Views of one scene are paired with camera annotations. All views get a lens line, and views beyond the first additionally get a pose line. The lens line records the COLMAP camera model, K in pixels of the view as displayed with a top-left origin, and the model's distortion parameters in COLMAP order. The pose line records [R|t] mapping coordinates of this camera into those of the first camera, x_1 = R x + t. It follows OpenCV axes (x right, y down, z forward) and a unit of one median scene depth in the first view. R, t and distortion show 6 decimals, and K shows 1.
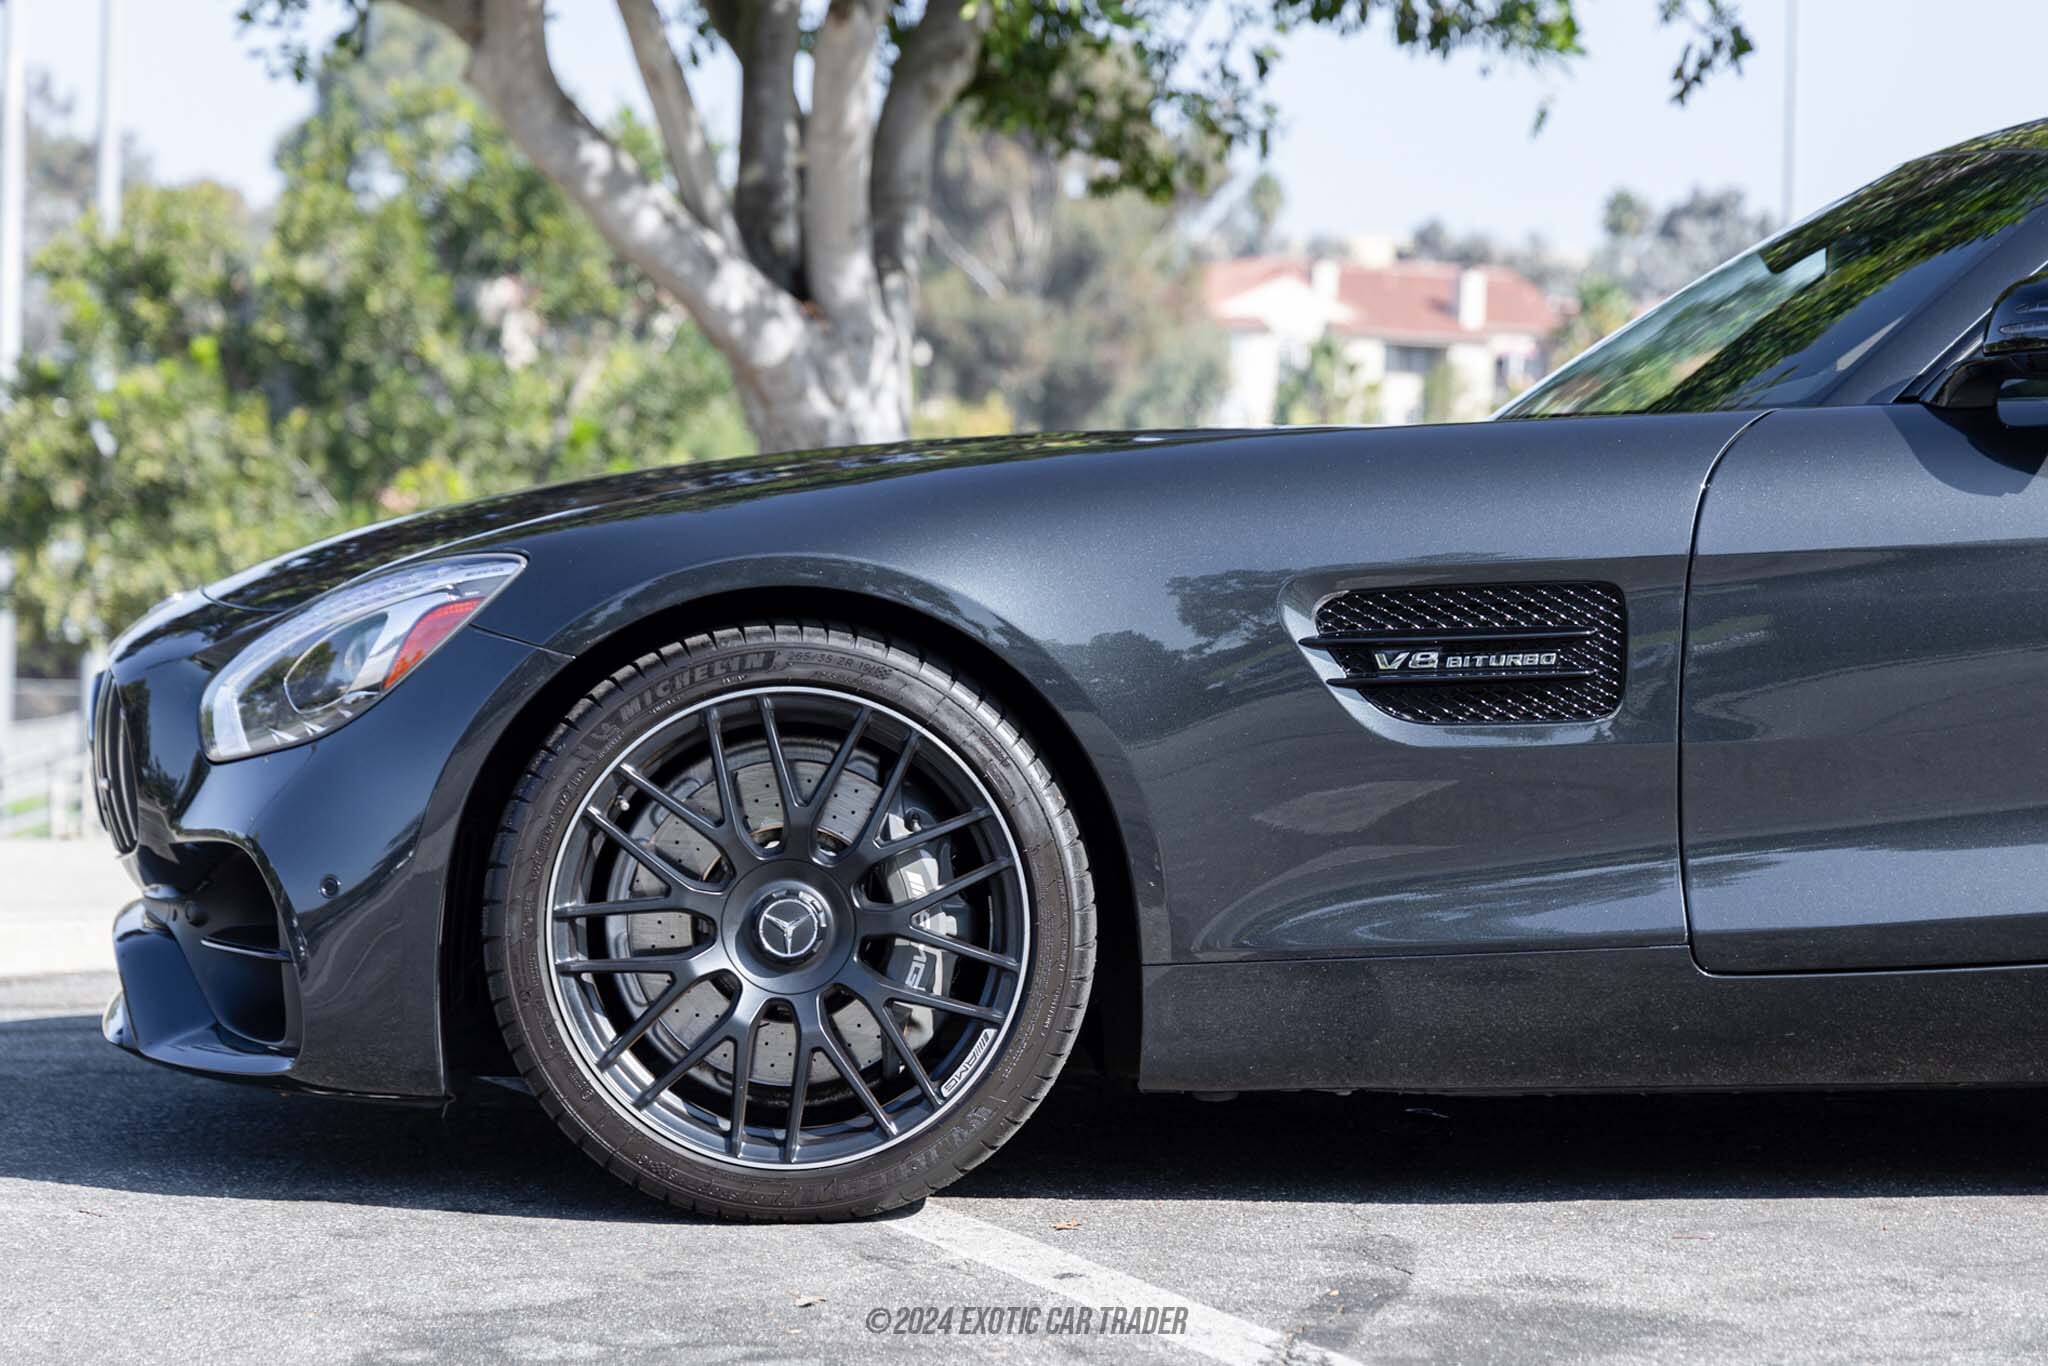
lens RADIAL K [[4728.2, 0, 1024.0], [0, 4728.2, 683.0], [0, 0, 1]] dist [0.162366, 0.338540]
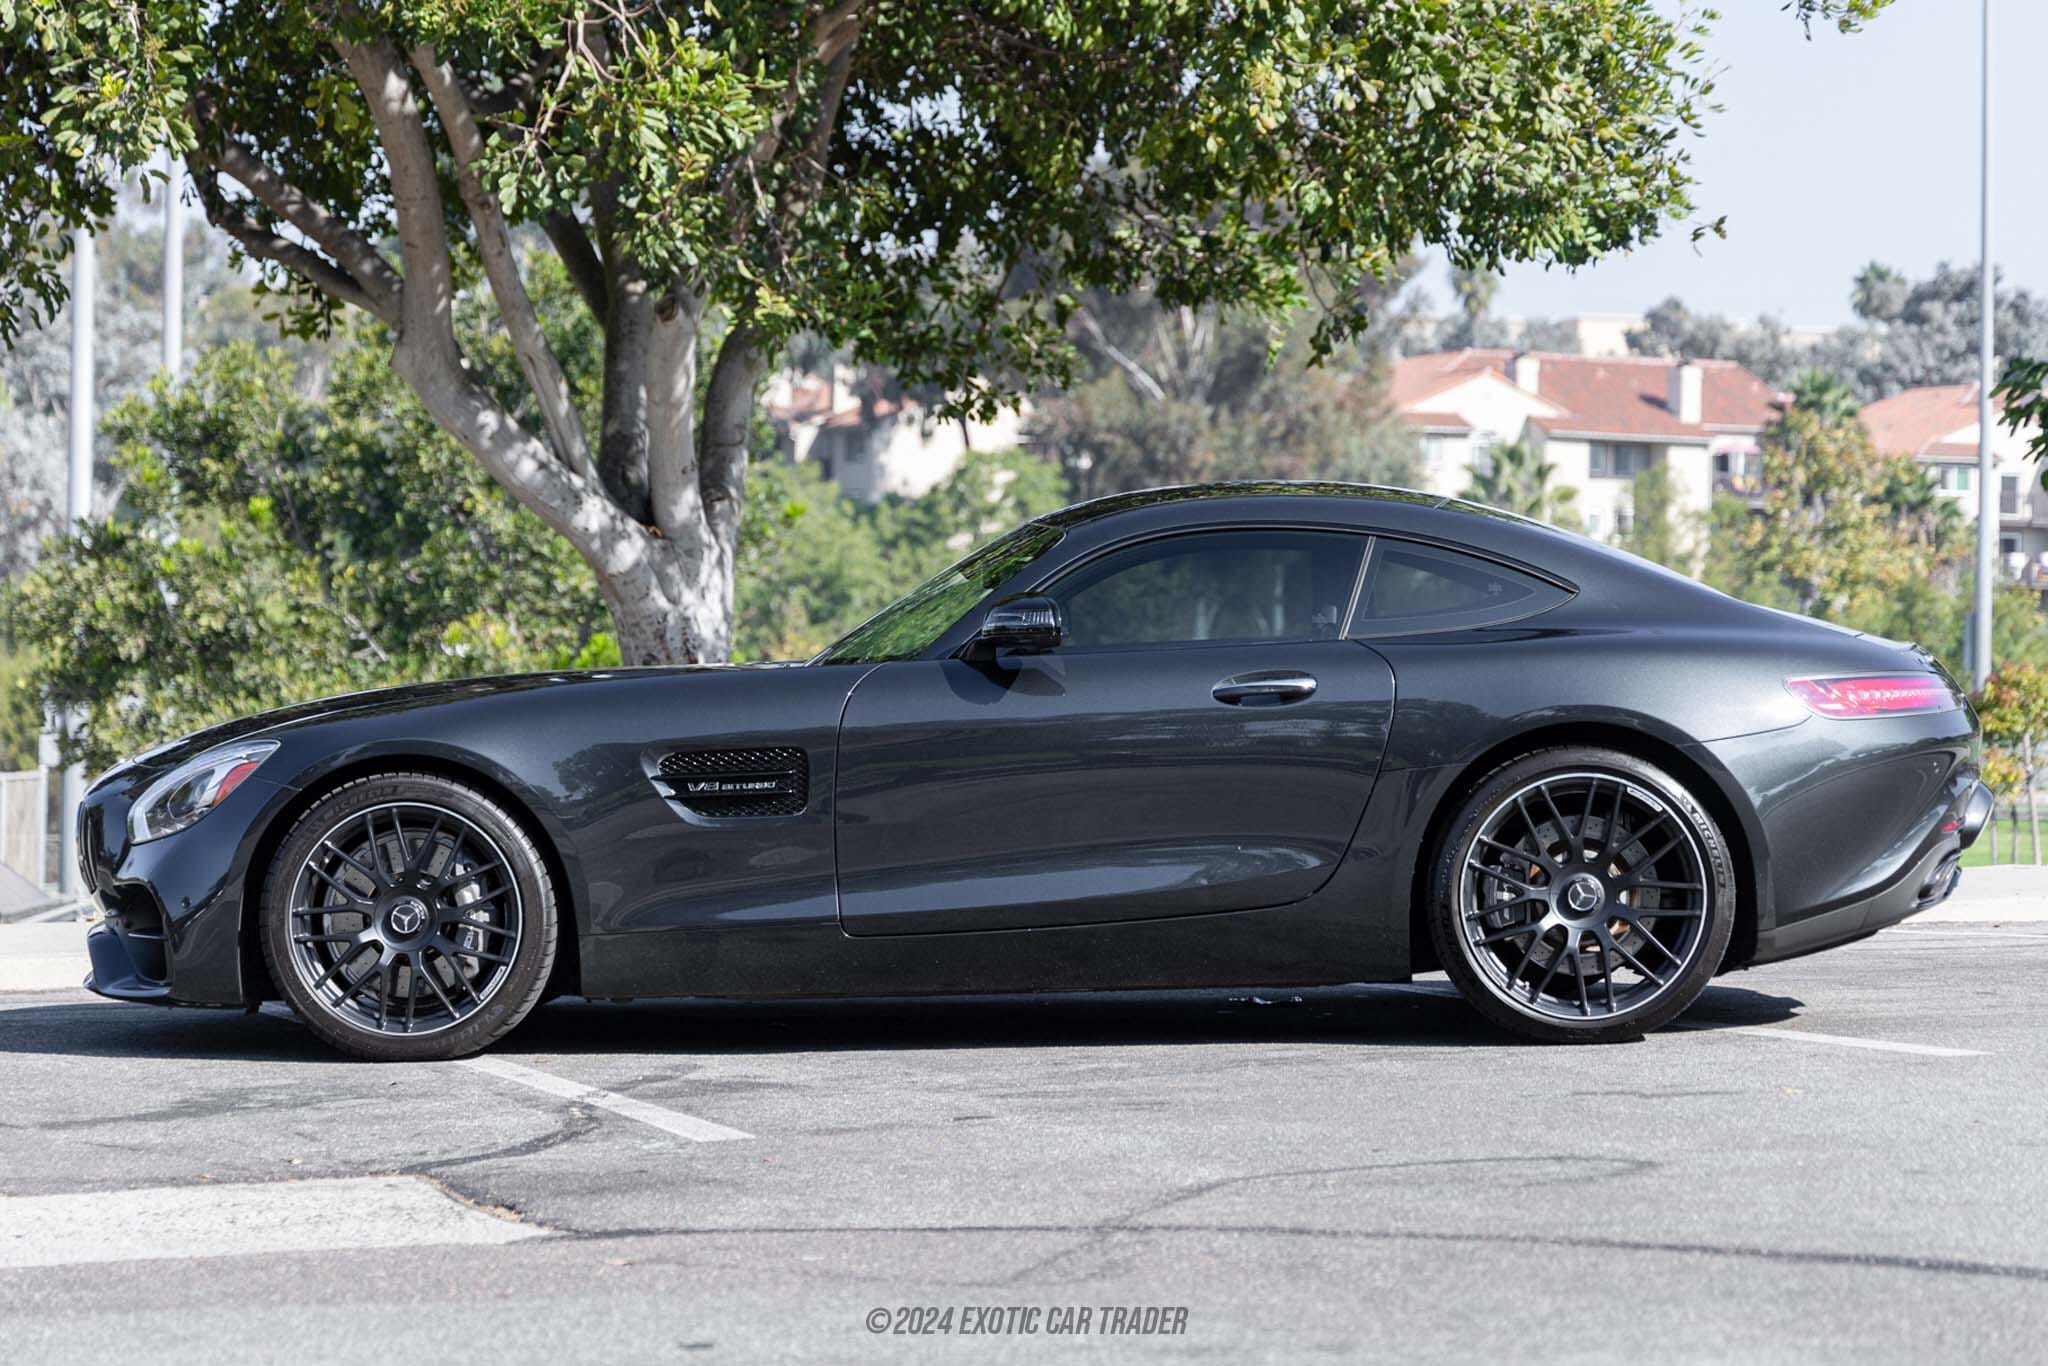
lens RADIAL K [[5241.7, 0, 1024.0], [0, 5241.7, 683.0], [0, 0, 1]] dist [-0.062375, 5.714629]
pose [[0.999349, -0.012495, -0.033845, 0.280818], [0.011578, 0.999564, -0.027158, 0.013235], [0.034170, 0.026748, 0.999058, -1.205461]]
